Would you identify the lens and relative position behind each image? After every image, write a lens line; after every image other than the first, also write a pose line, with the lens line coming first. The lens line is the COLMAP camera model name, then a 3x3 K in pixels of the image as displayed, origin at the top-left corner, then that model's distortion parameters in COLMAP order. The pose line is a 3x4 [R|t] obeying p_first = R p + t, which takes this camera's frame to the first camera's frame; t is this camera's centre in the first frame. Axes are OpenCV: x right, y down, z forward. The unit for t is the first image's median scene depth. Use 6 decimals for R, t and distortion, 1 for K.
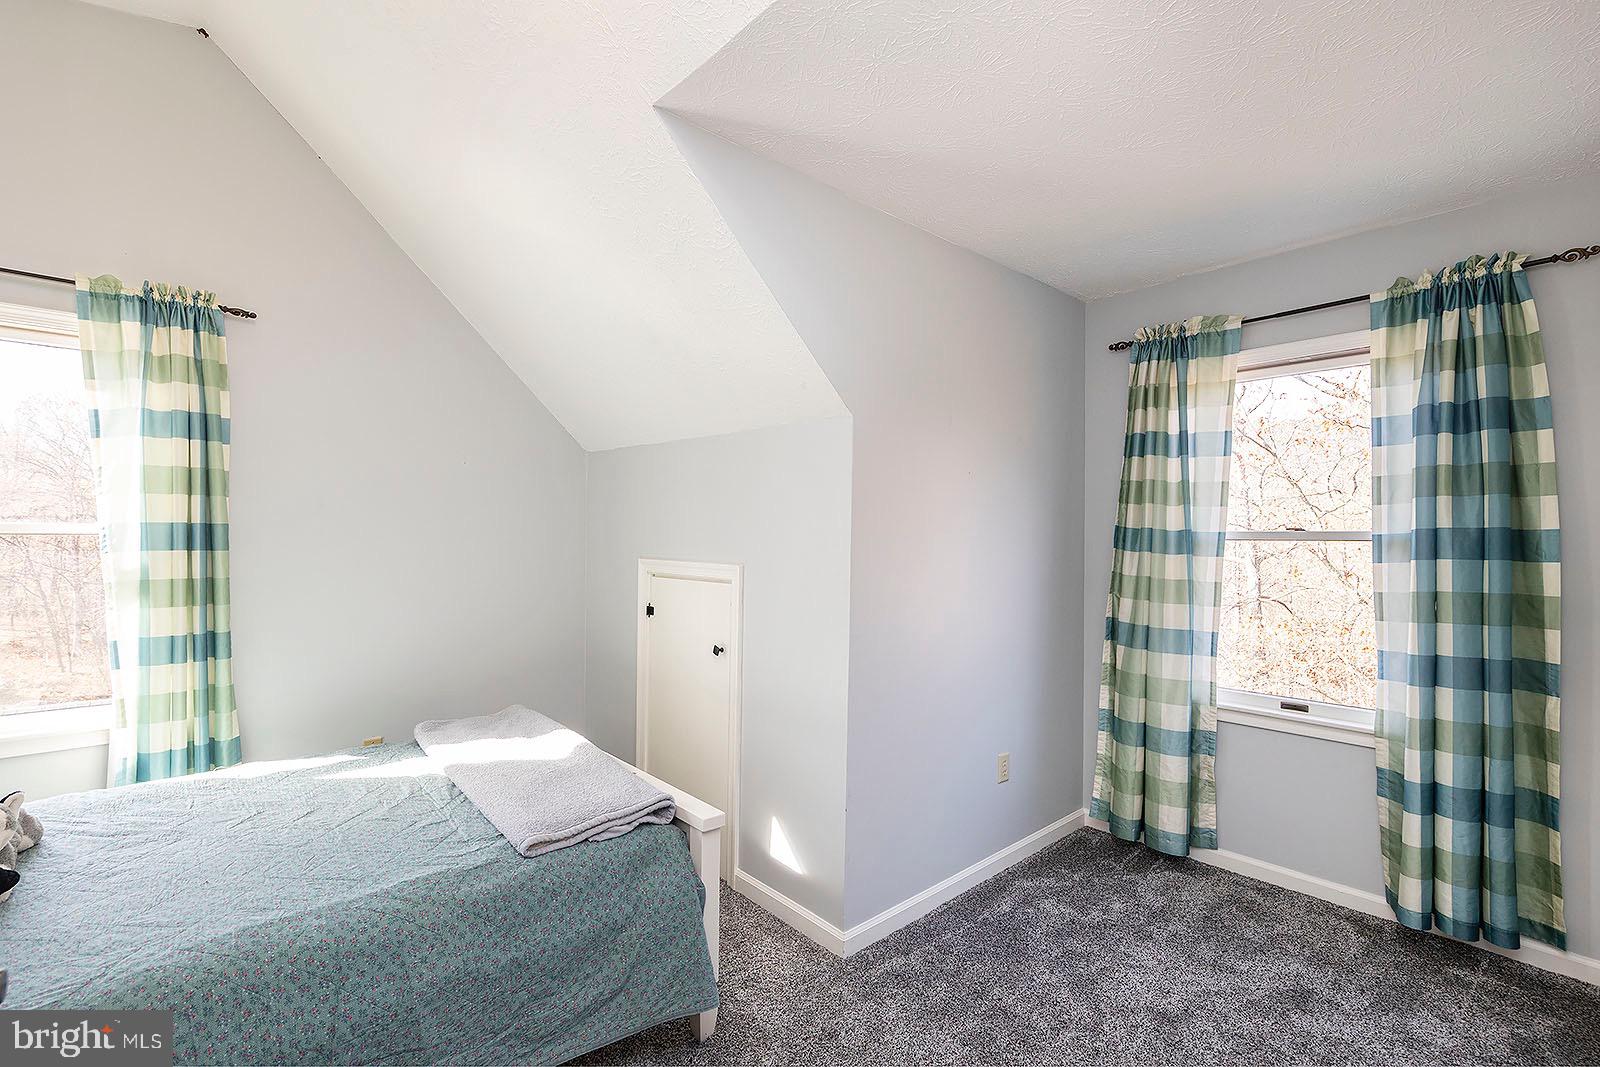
lens RADIAL K [[715.5, 0, 801.3], [0, 715.5, 540.0], [0, 0, 1]] dist [-0.000209, 0.000168]
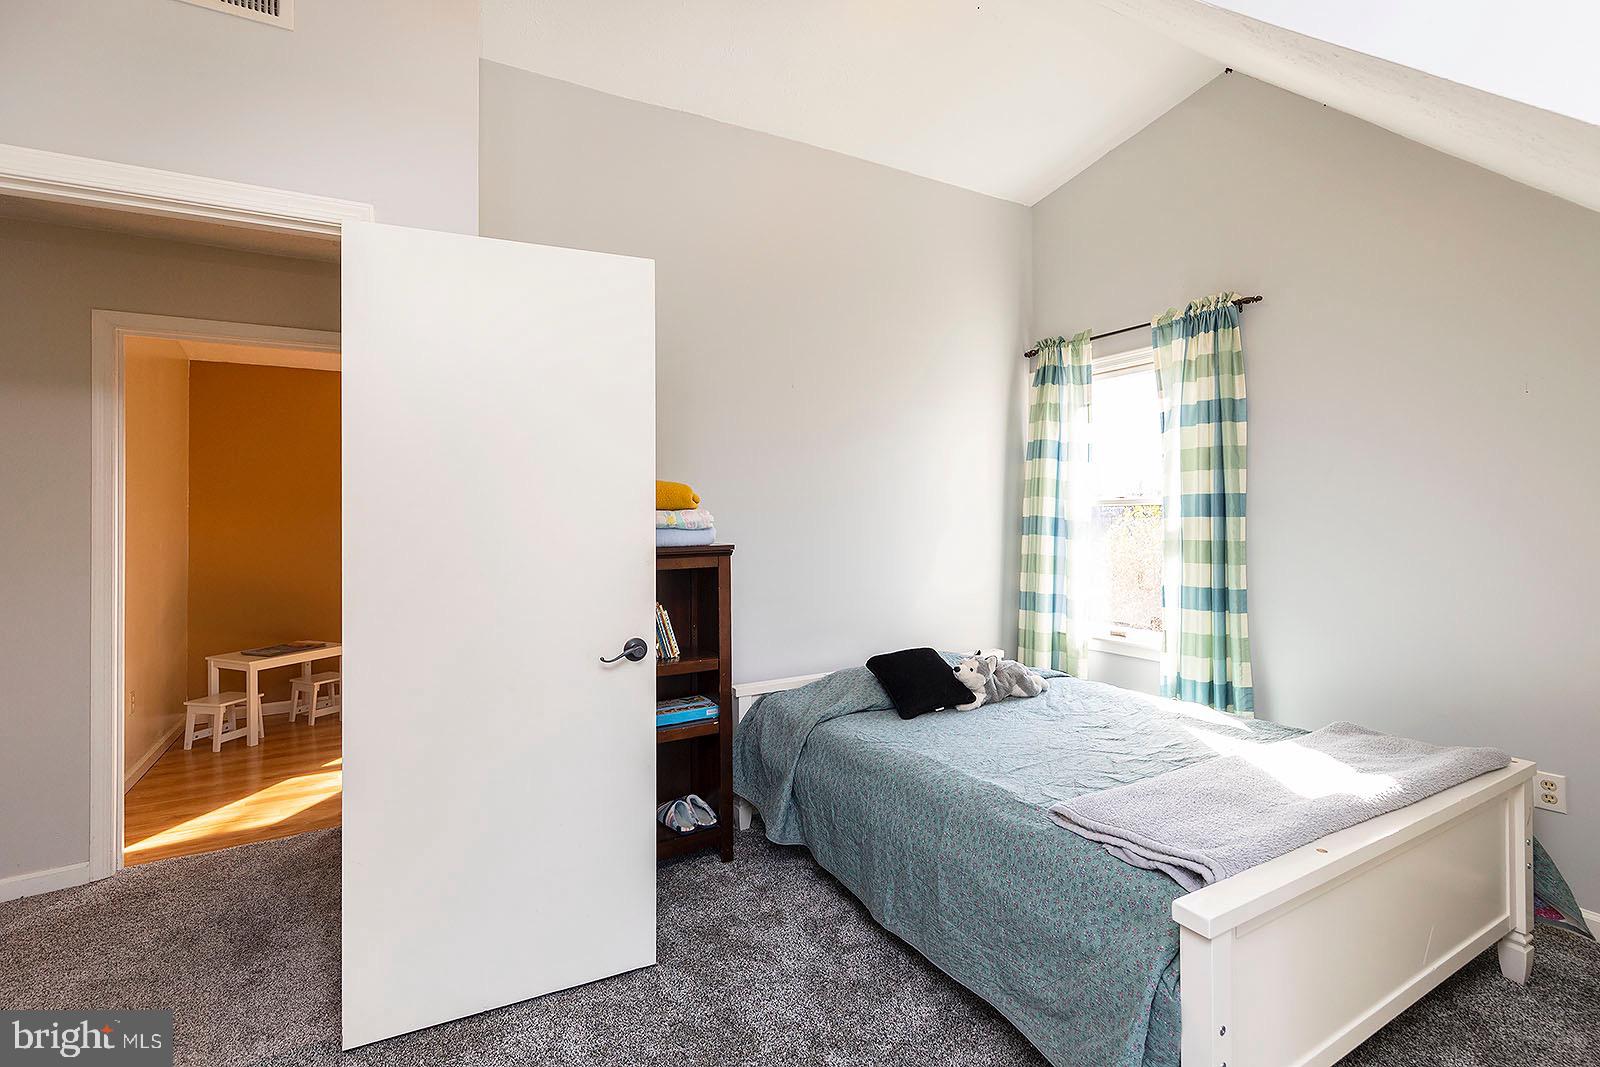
lens RADIAL K [[715.5, 0, 792.5], [0, 715.5, 502.2], [0, 0, 1]] dist [-0.000209, 0.000168]
pose [[-0.194895, -0.020076, -0.980619, 0.456677], [0.005264, 0.999755, -0.021514, 0.012254], [0.980810, -0.009354, -0.194741, 0.569732]]
